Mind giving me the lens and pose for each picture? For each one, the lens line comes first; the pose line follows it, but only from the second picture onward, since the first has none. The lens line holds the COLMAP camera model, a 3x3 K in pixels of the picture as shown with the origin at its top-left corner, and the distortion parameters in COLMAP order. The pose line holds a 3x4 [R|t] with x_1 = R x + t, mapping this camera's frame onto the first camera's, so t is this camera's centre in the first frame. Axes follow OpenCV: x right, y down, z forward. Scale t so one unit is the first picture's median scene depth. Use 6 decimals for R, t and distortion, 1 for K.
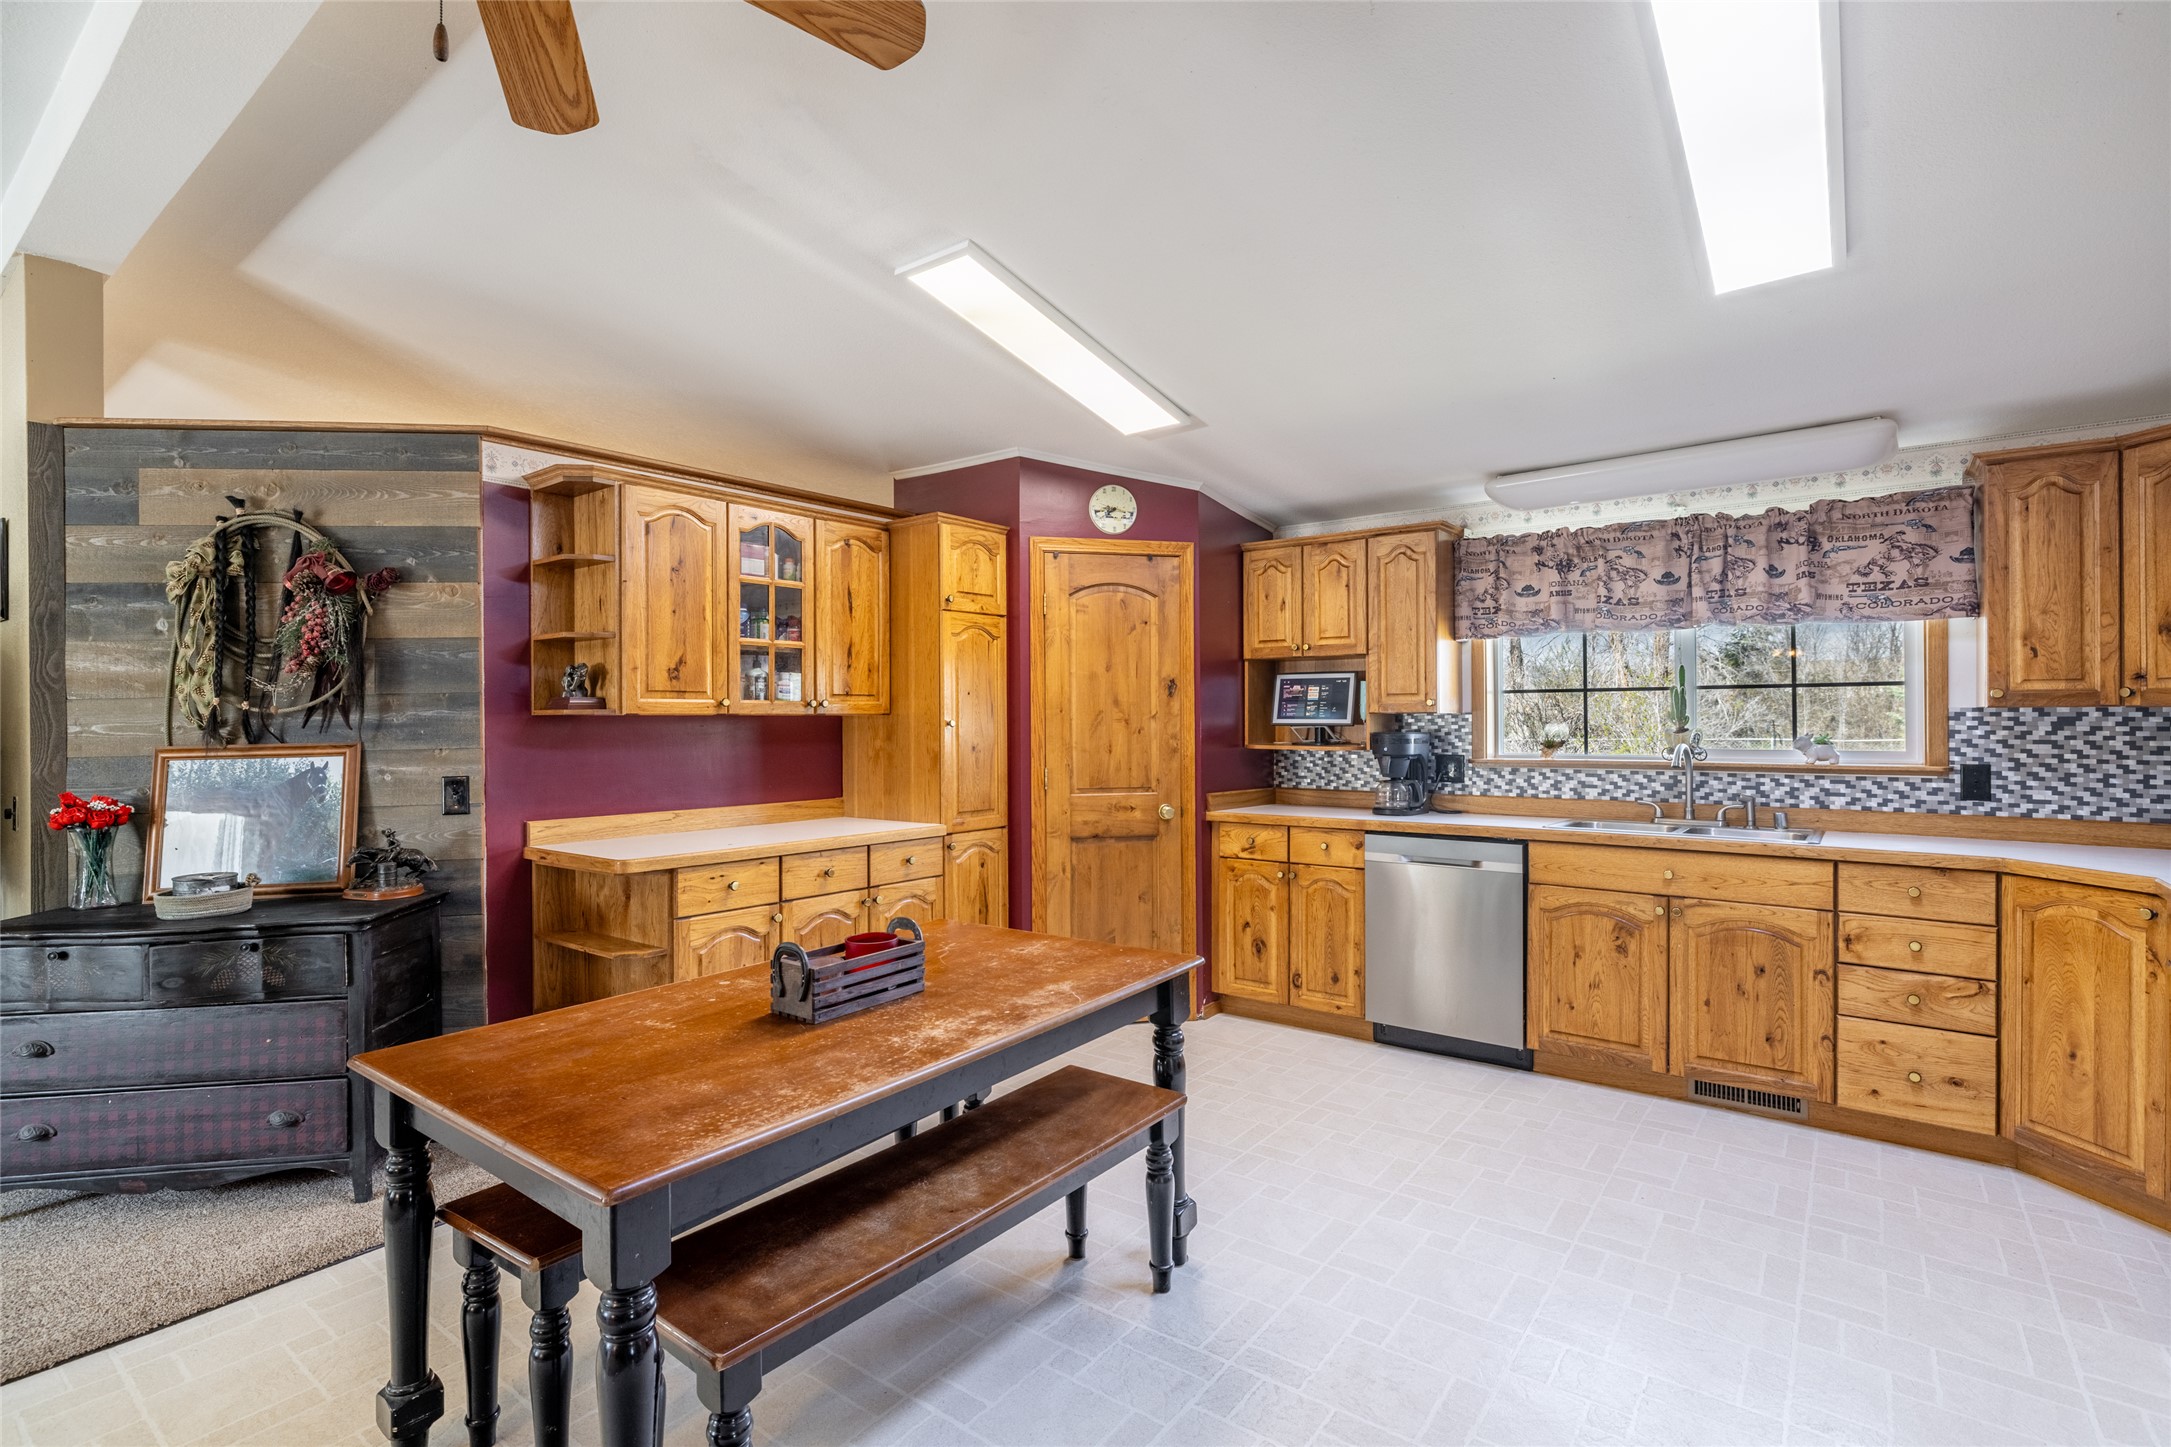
lens RADIAL K [[1022.5, 0, 1083.3], [0, 1022.5, 716.3], [0, 0, 1]] dist [-0.010254, 0.004235]
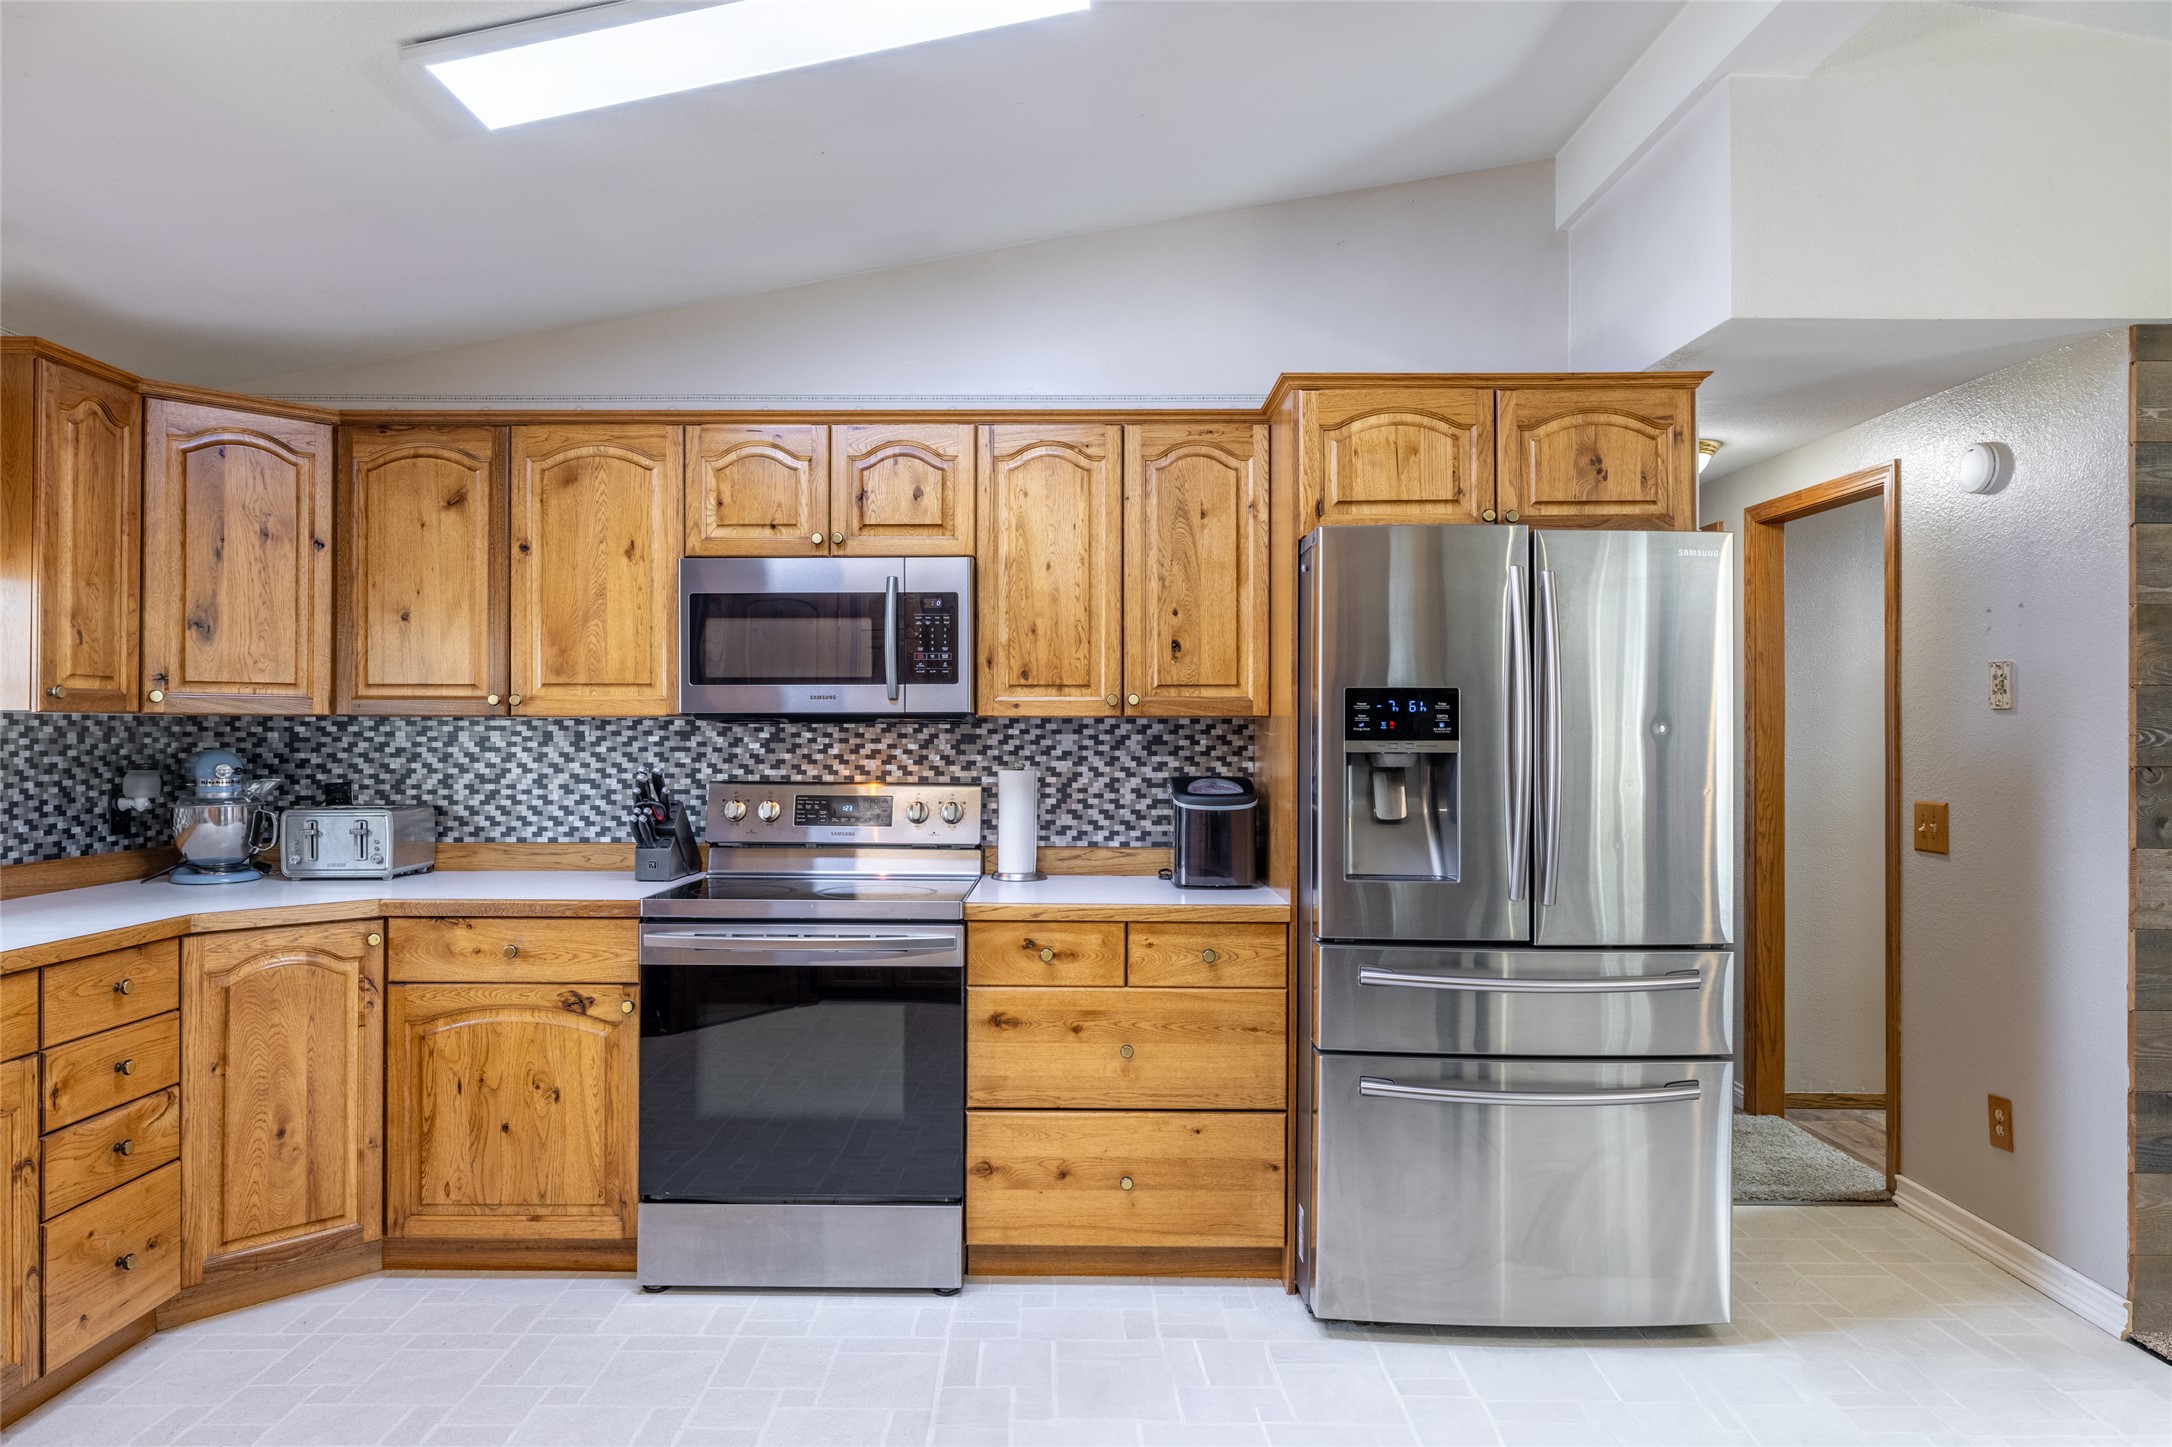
lens RADIAL K [[1305.1, 0, 1069.4], [0, 1305.1, 726.8], [0, 0, 1]] dist [-0.003742, 0.000615]
pose [[-0.605786, 0.001707, 0.795626, -0.203702], [-0.004972, 0.999970, -0.005931, 0.002807], [-0.795612, -0.007548, -0.605759, 0.860787]]
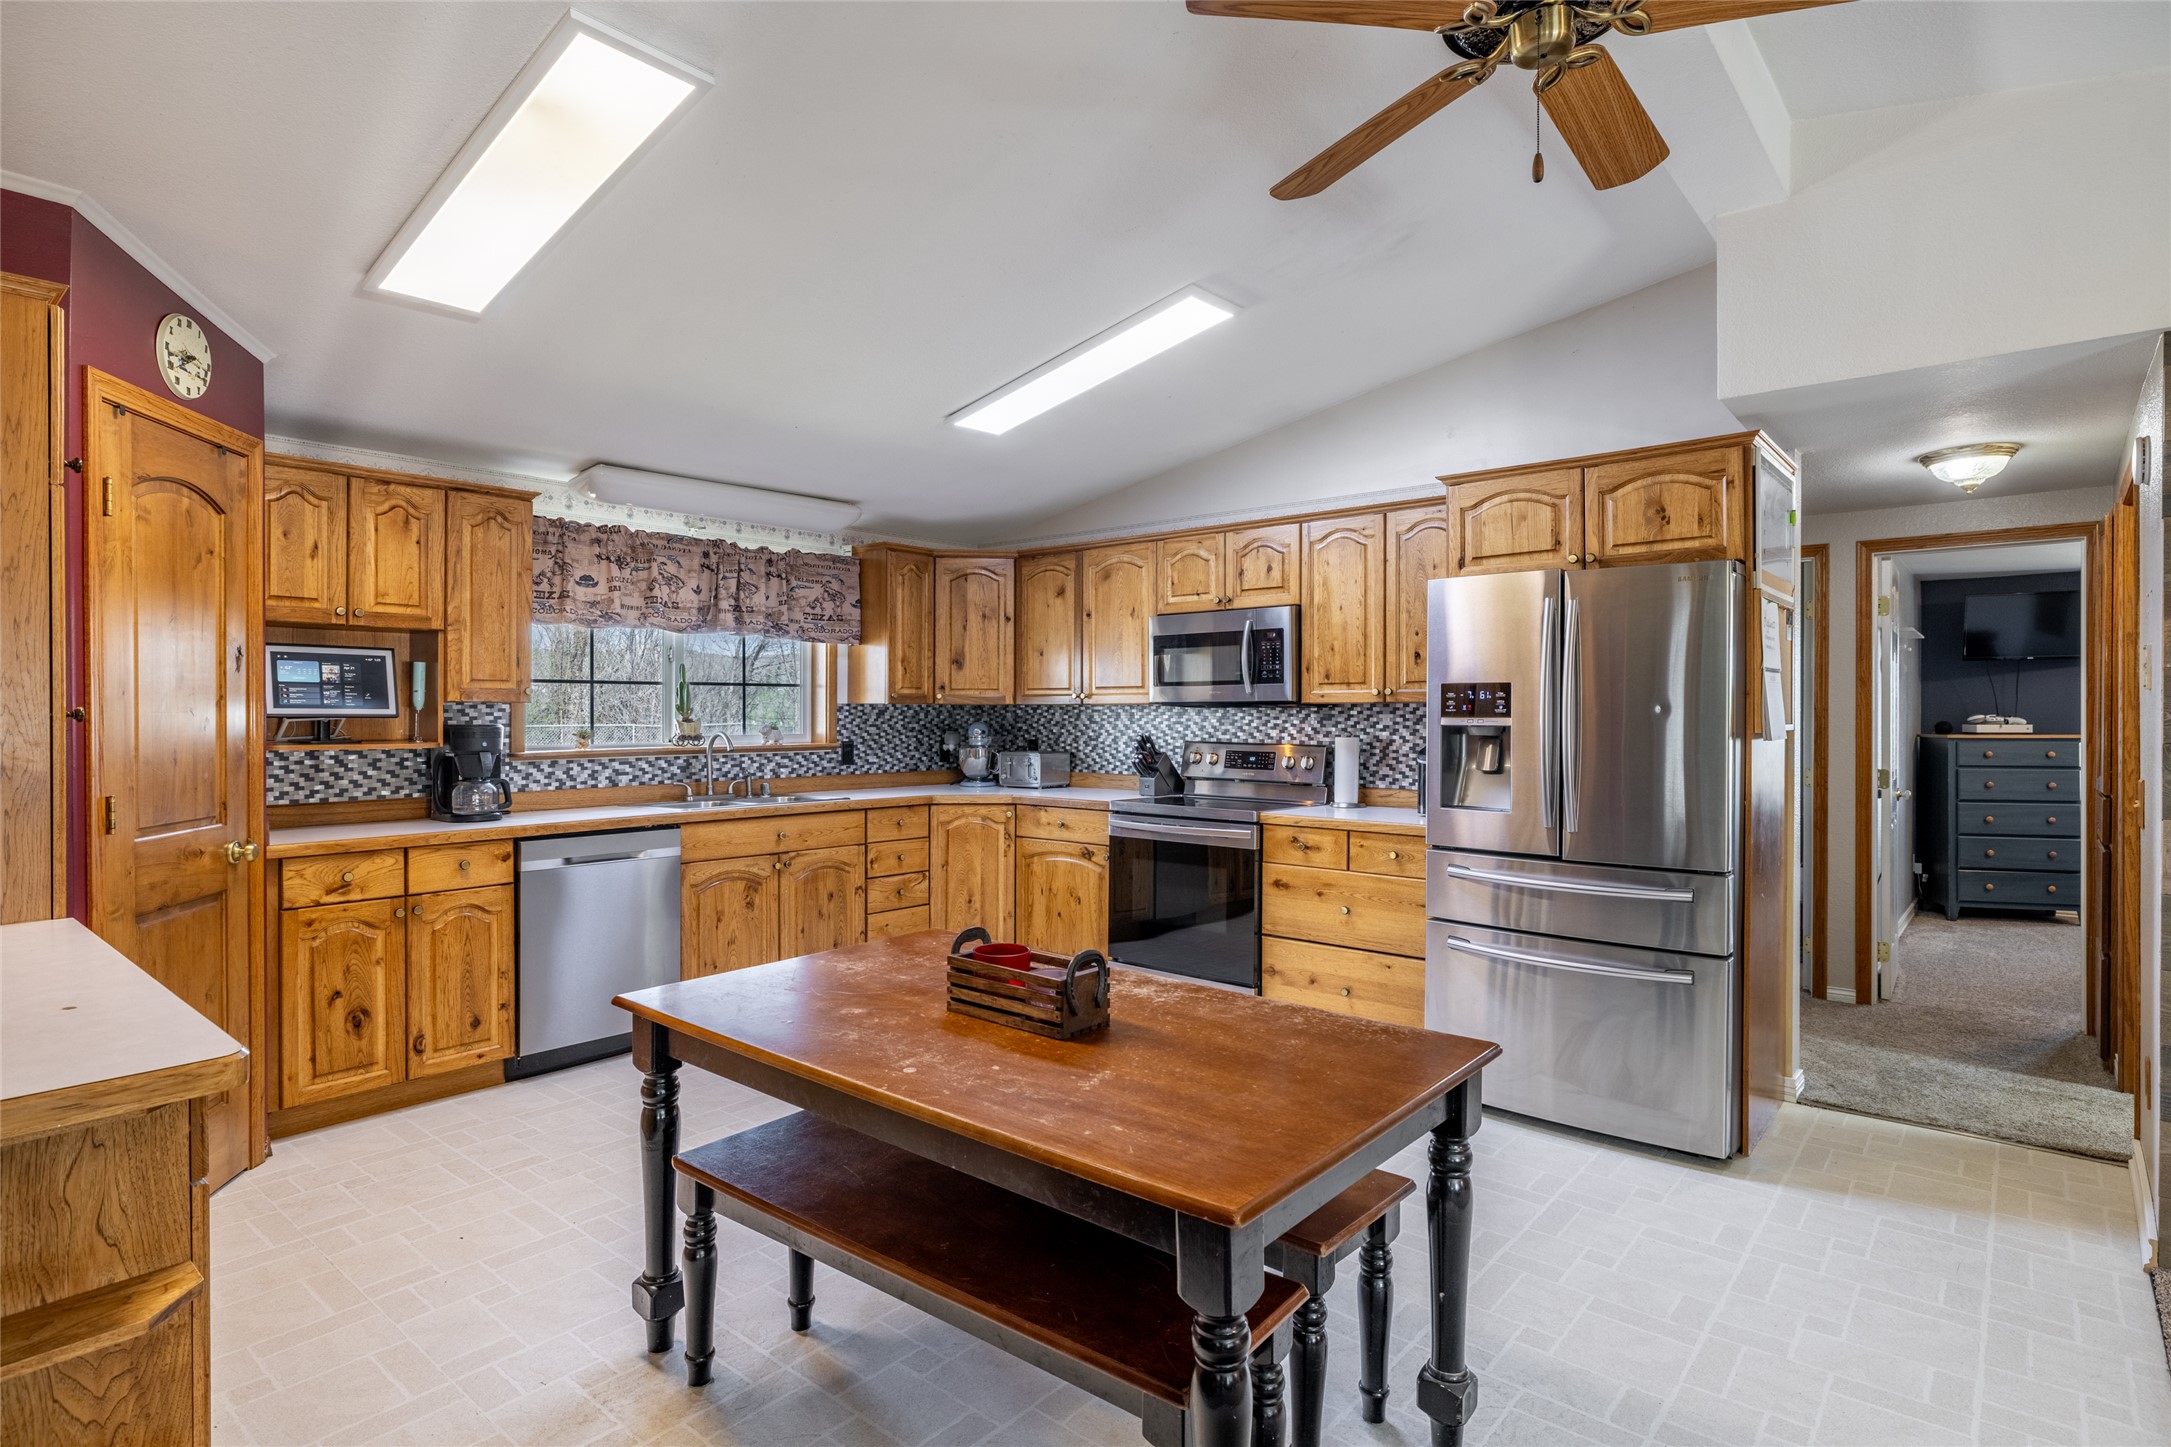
lens RADIAL K [[1115.5, 0, 1086.1], [0, 1115.5, 714.4], [0, 0, 1]] dist [-0.000336, 0.000166]
pose [[0.048471, -0.000533, 0.998824, -0.727528], [-0.006131, 0.999981, 0.000831, 0.003835], [-0.998806, -0.006164, 0.048467, 0.534689]]
